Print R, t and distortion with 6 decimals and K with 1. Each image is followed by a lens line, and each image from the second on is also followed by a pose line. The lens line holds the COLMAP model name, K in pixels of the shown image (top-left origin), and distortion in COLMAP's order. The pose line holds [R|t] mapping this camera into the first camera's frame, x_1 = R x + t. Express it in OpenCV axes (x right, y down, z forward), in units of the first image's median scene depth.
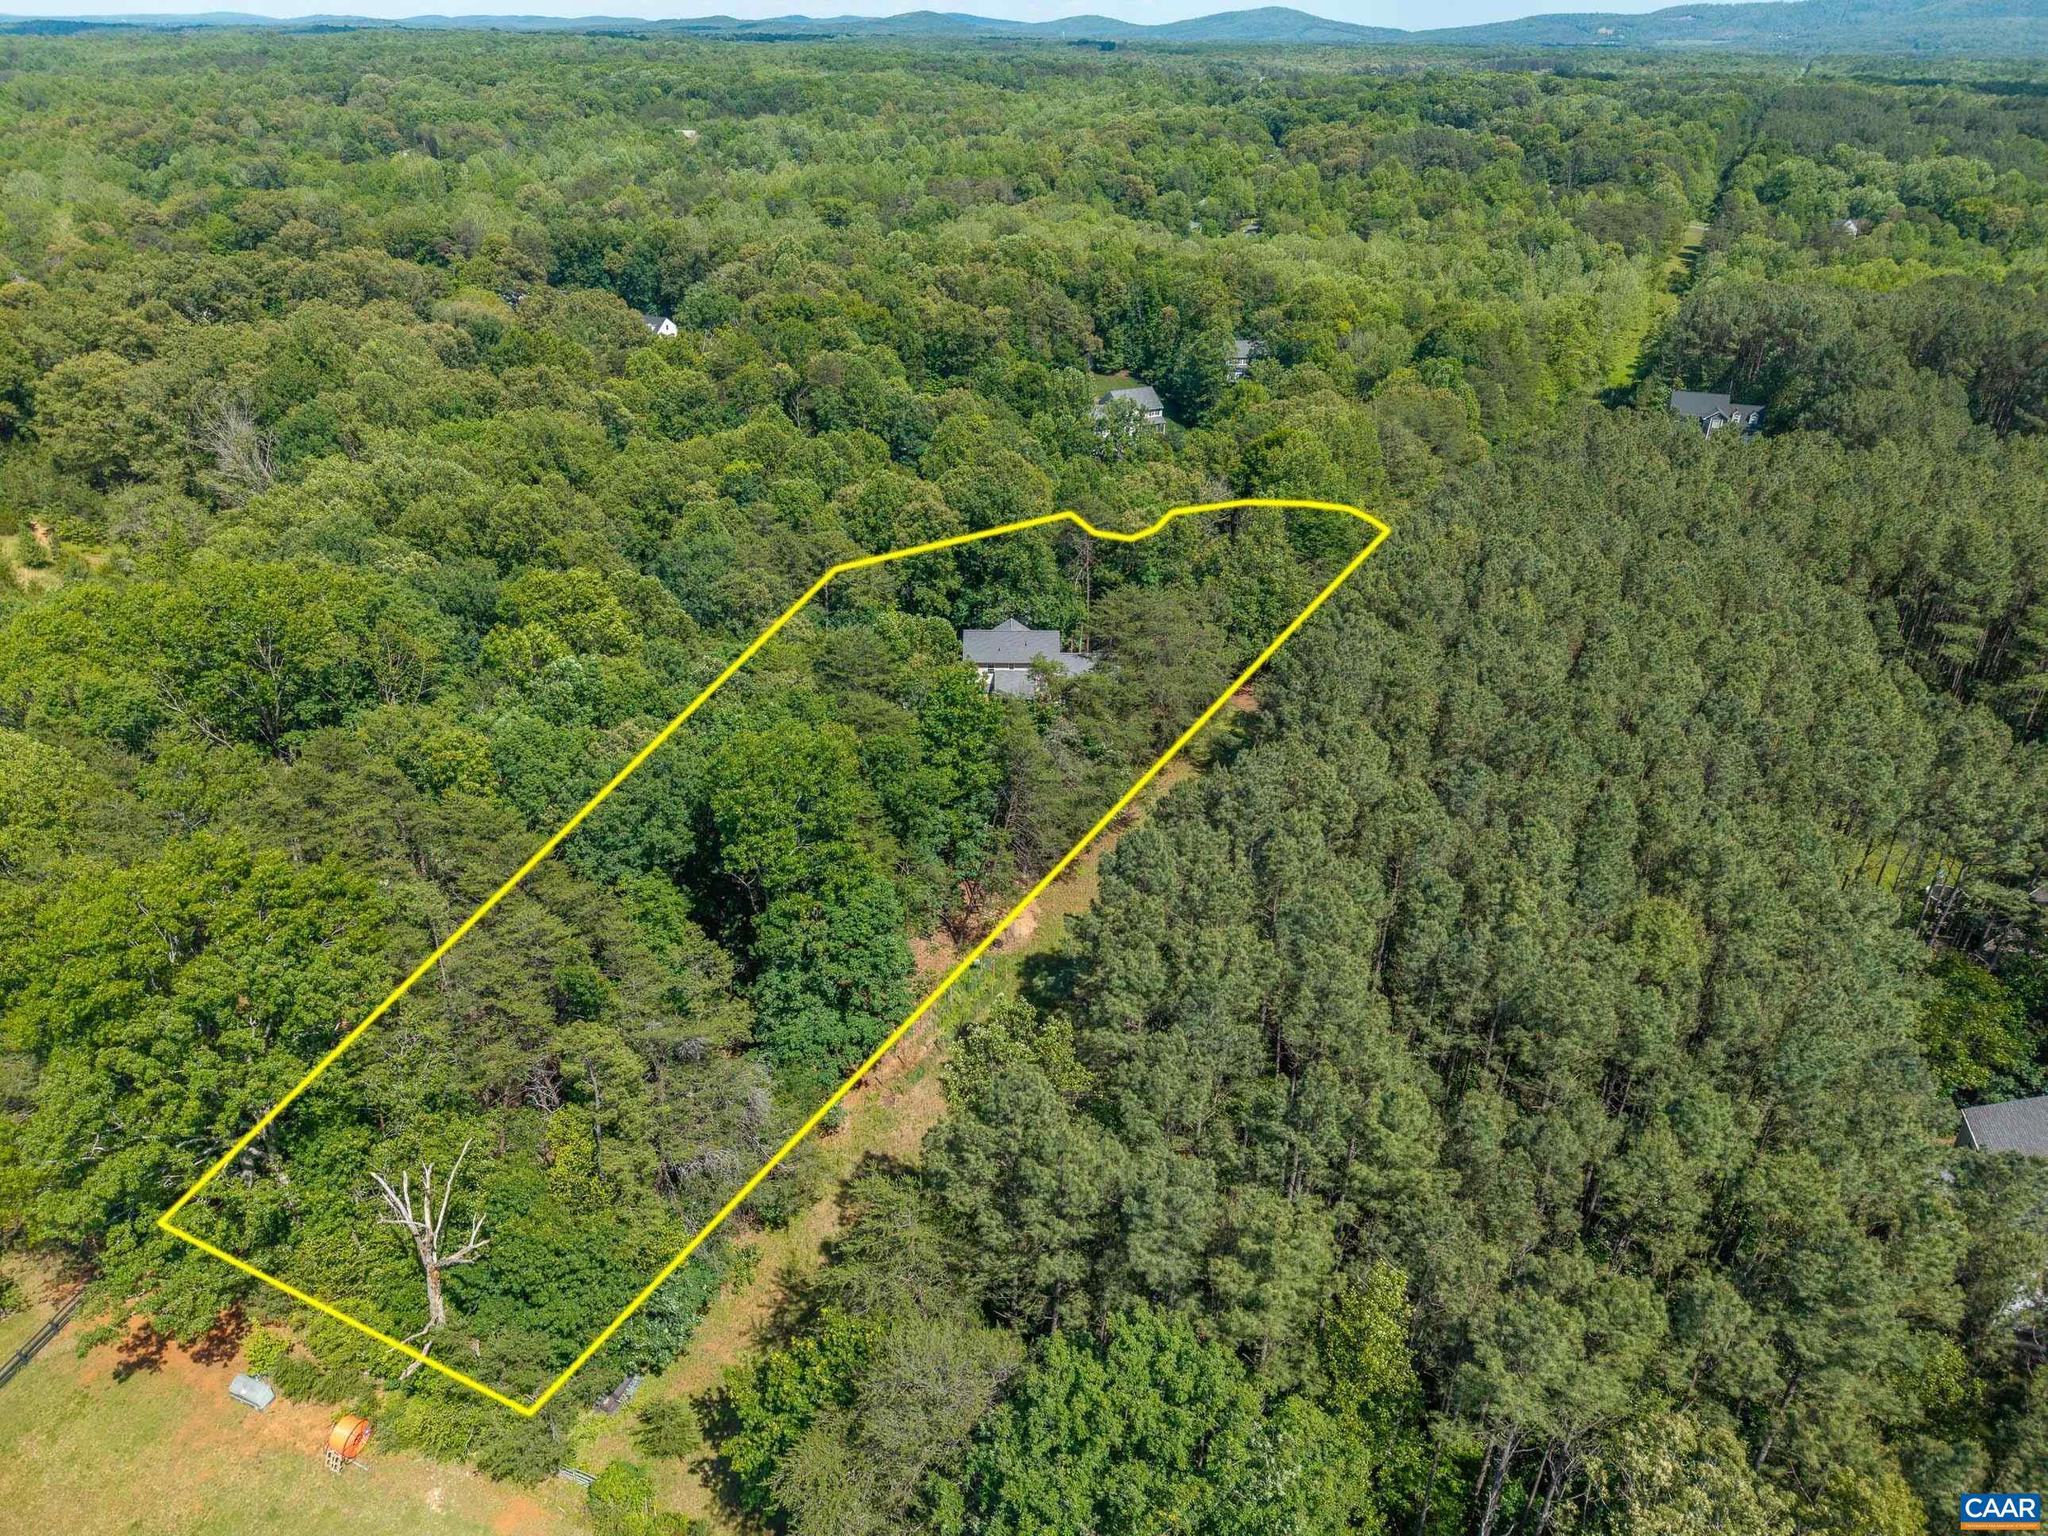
lens RADIAL K [[1380.6, 0, 1023.1], [0, 1380.6, 822.2], [0, 0, 1]] dist [0.024866, -0.014901]
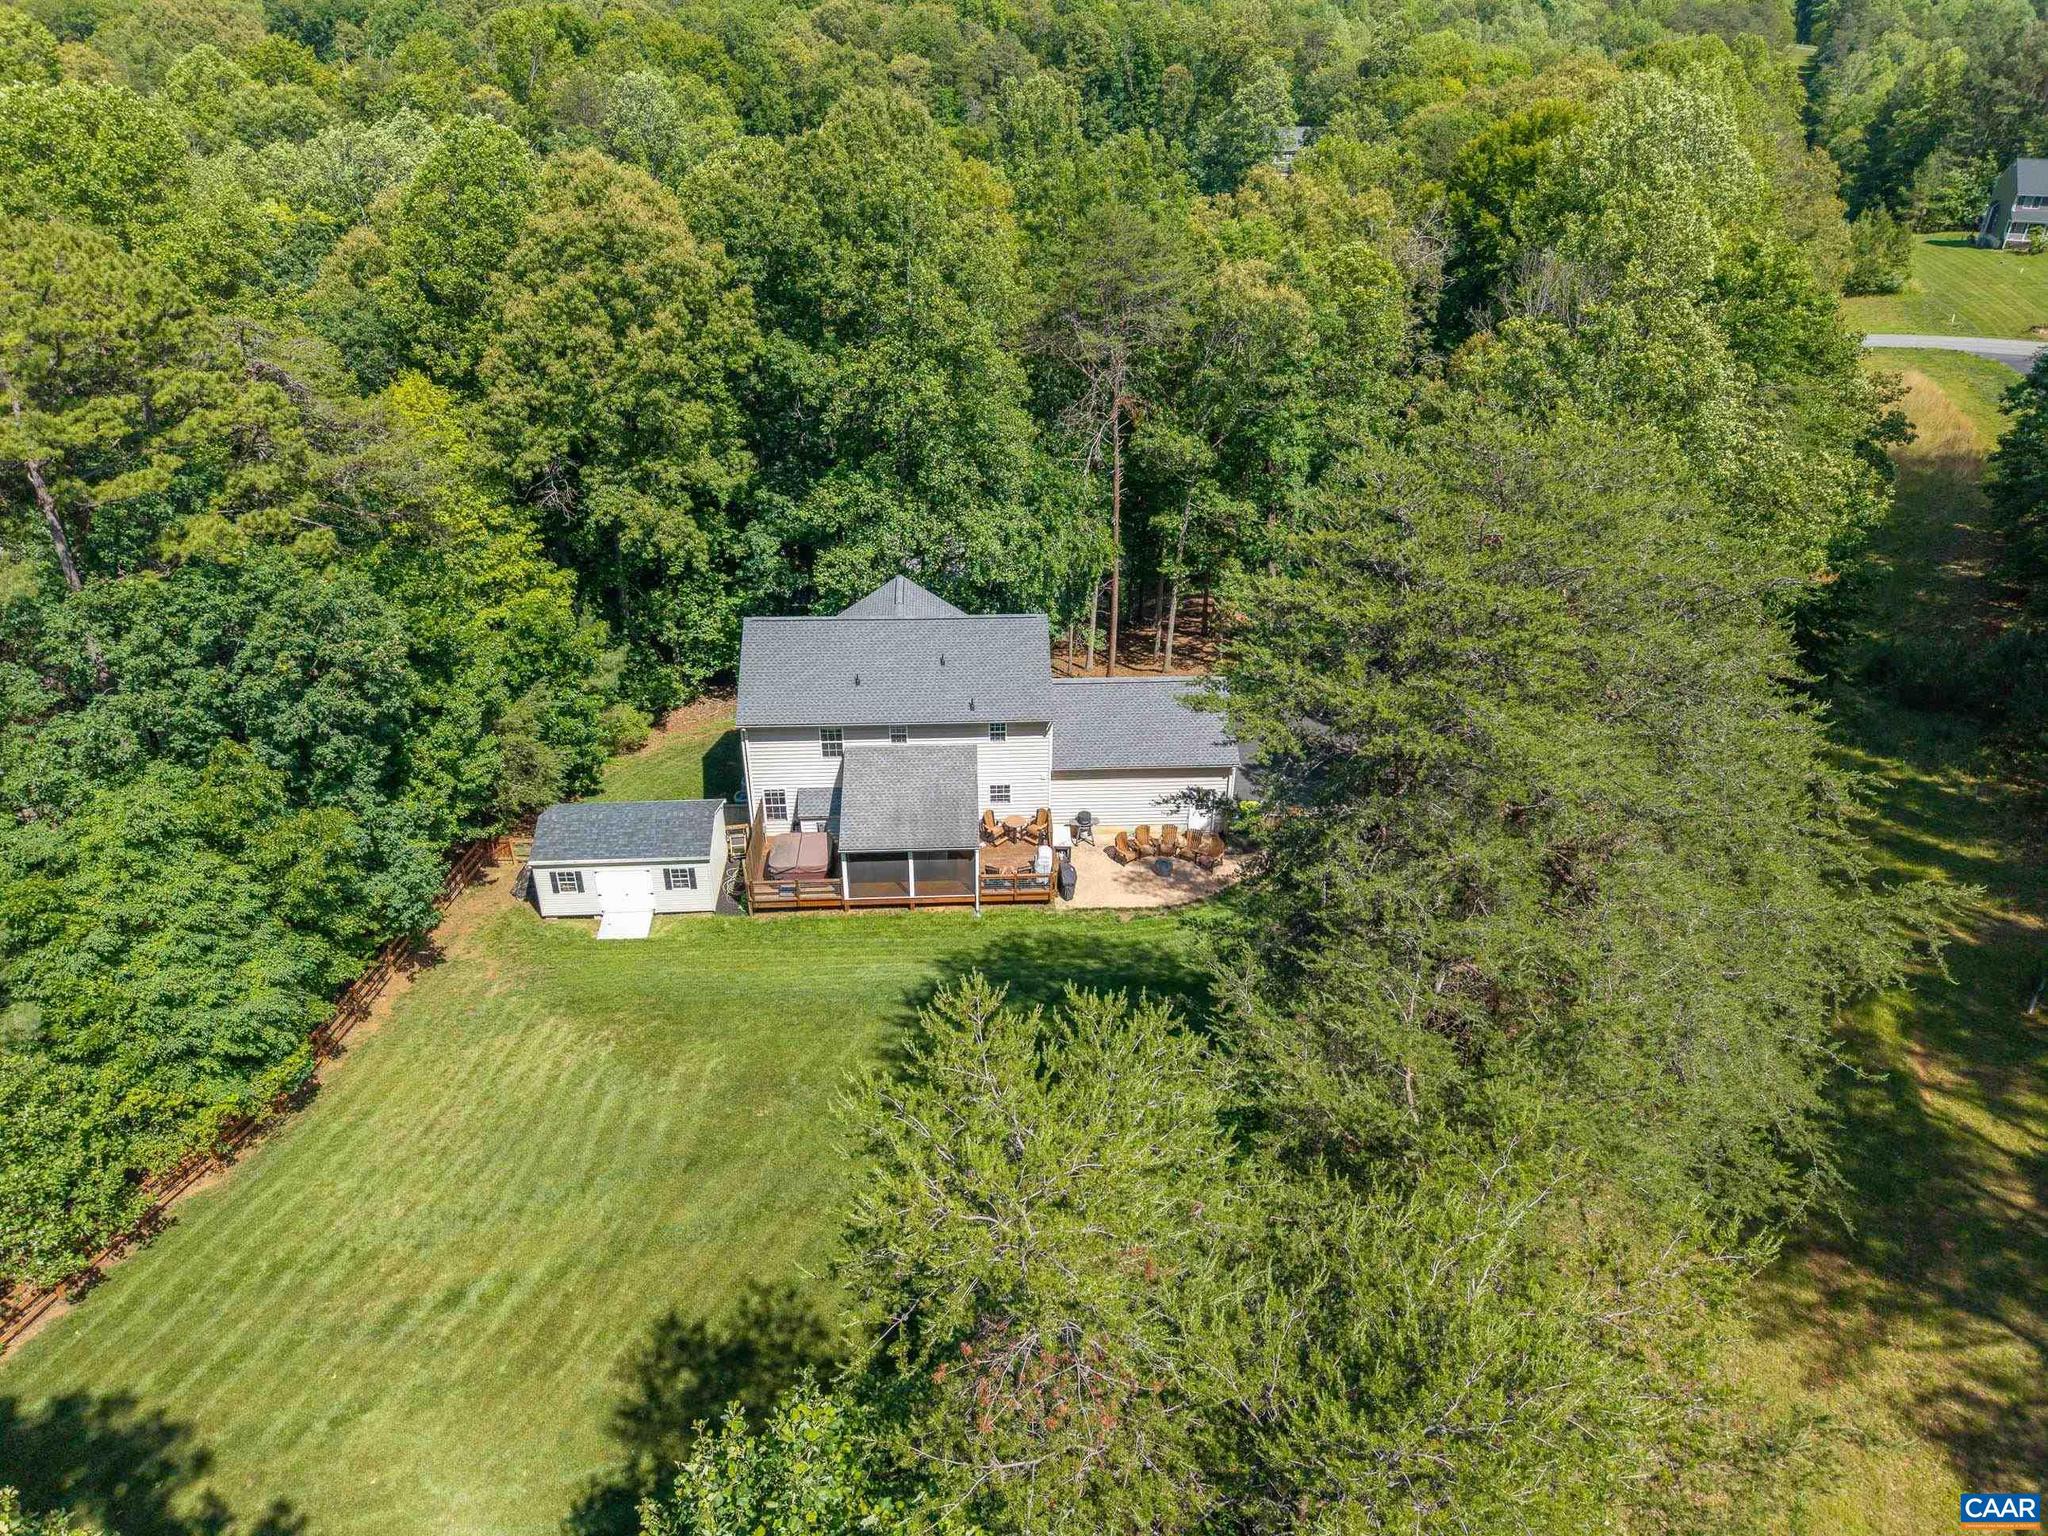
lens RADIAL K [[1380.6, 0, 1029.6], [0, 1380.6, 799.6], [0, 0, 1]] dist [0.024866, -0.014901]
pose [[0.999036, -0.030157, 0.031889, 0.006796], [0.029131, 0.999058, 0.032148, -0.067601], [-0.032829, -0.031188, 0.998974, 0.433053]]
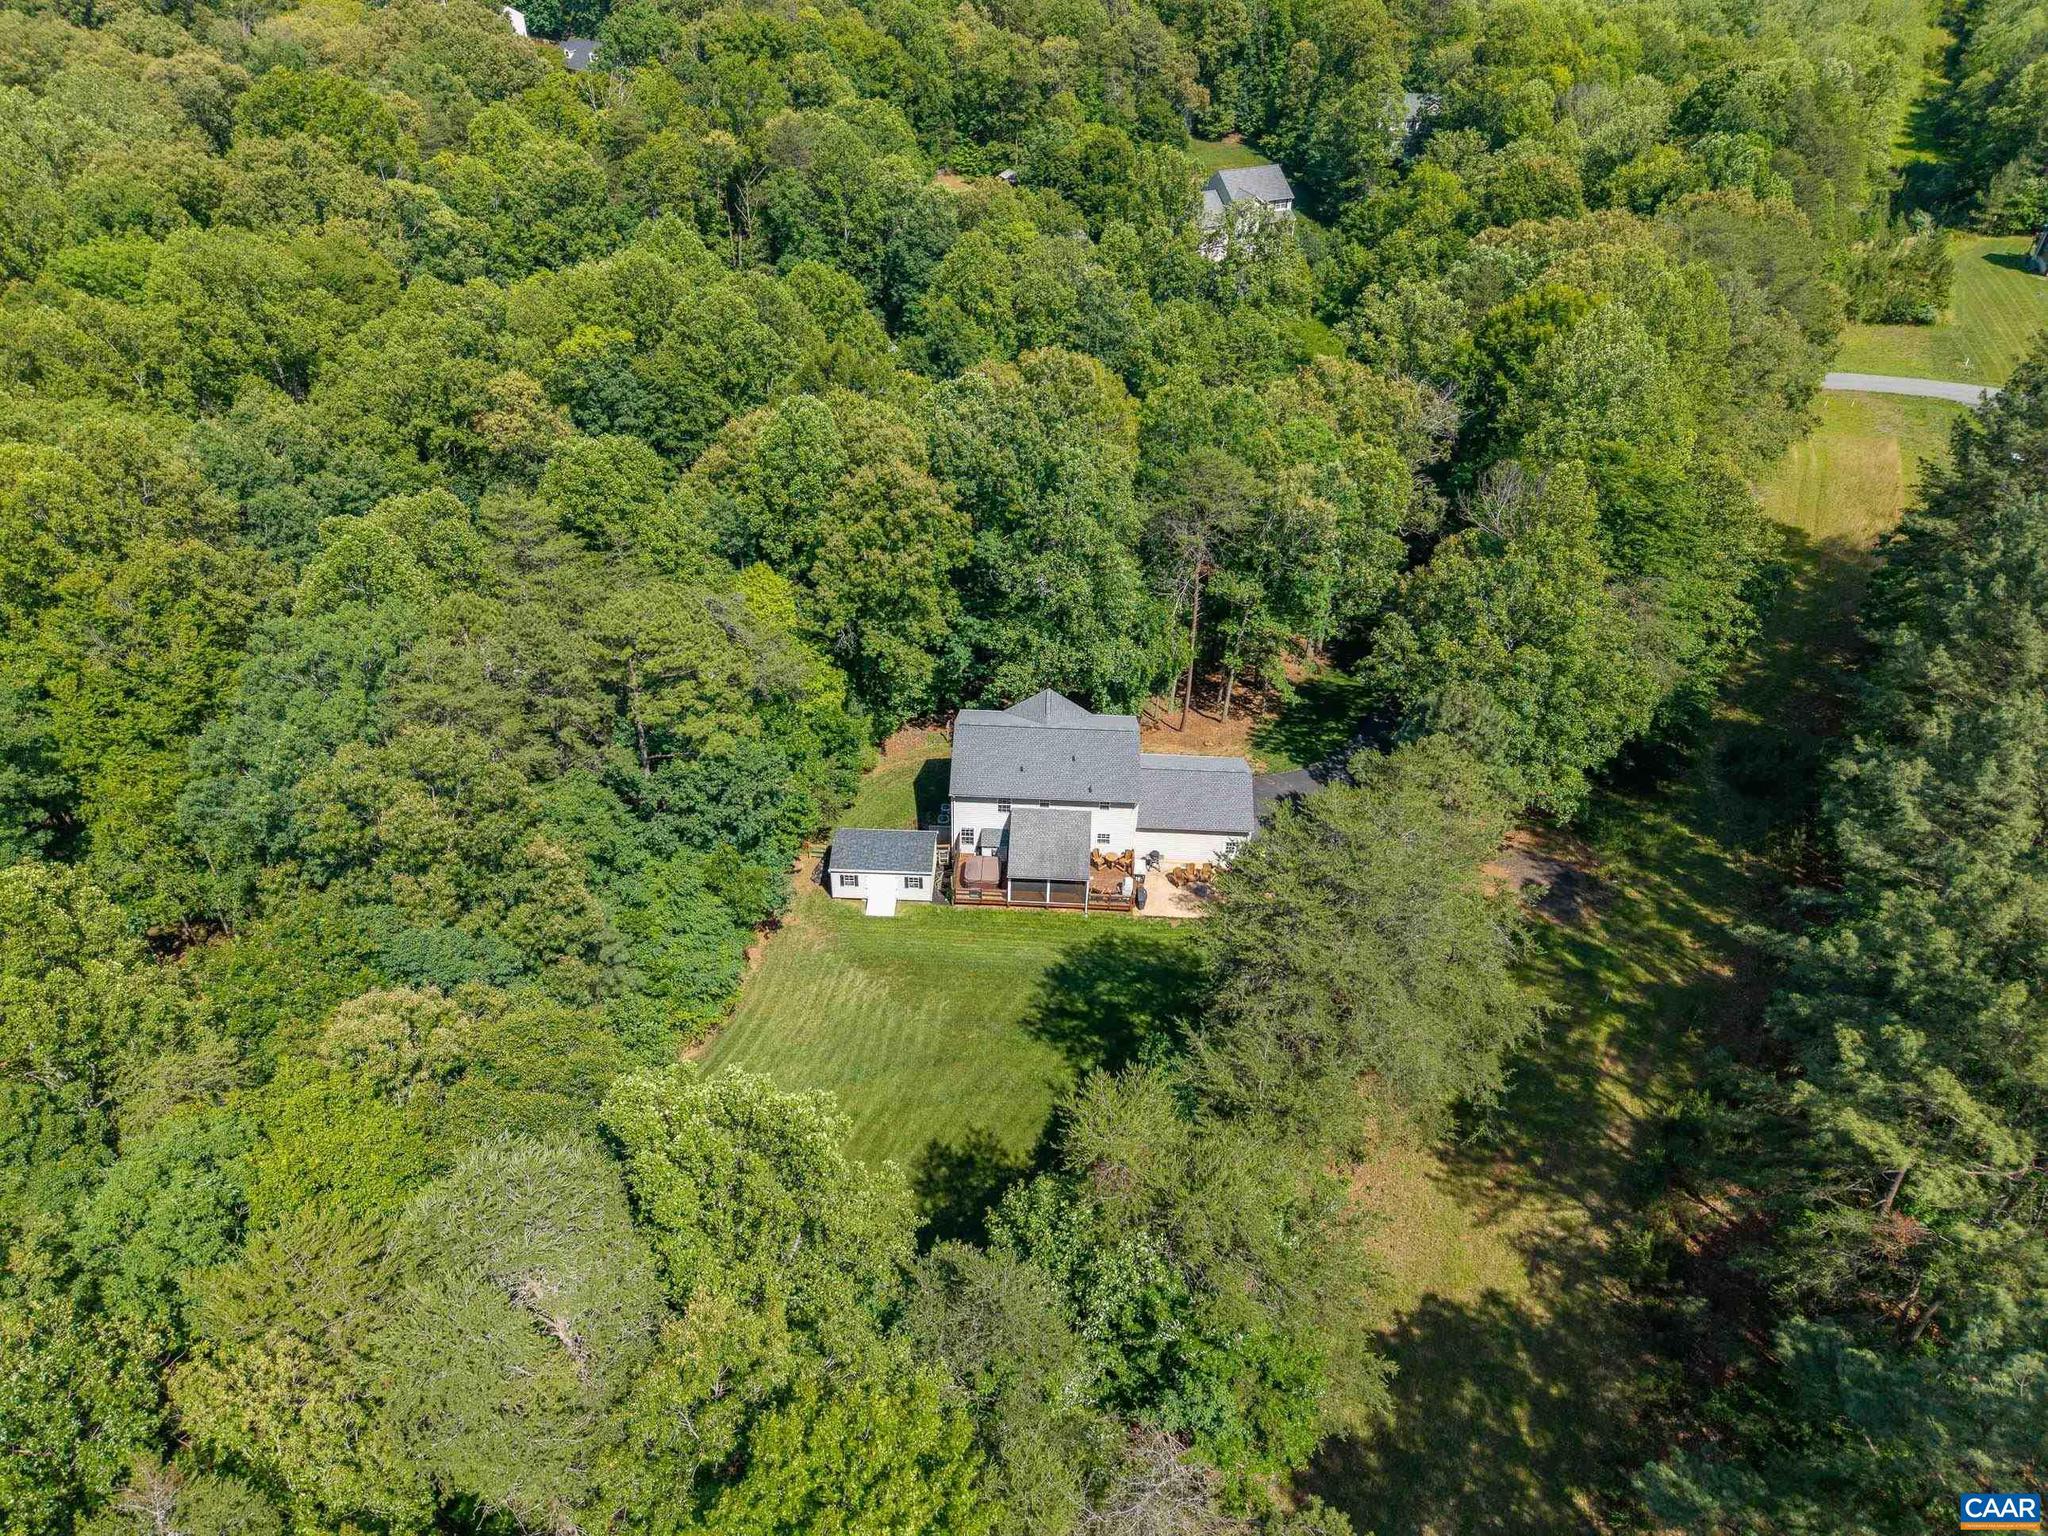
lens RADIAL K [[1380.6, 0, 1019.0], [0, 1380.6, 771.9], [0, 0, 1]] dist [0.024866, -0.014901]
pose [[0.998619, 0.036771, -0.037522, 0.000444], [-0.031317, 0.990102, 0.136808, -0.122424], [0.042181, -0.135444, 0.989887, 0.310785]]
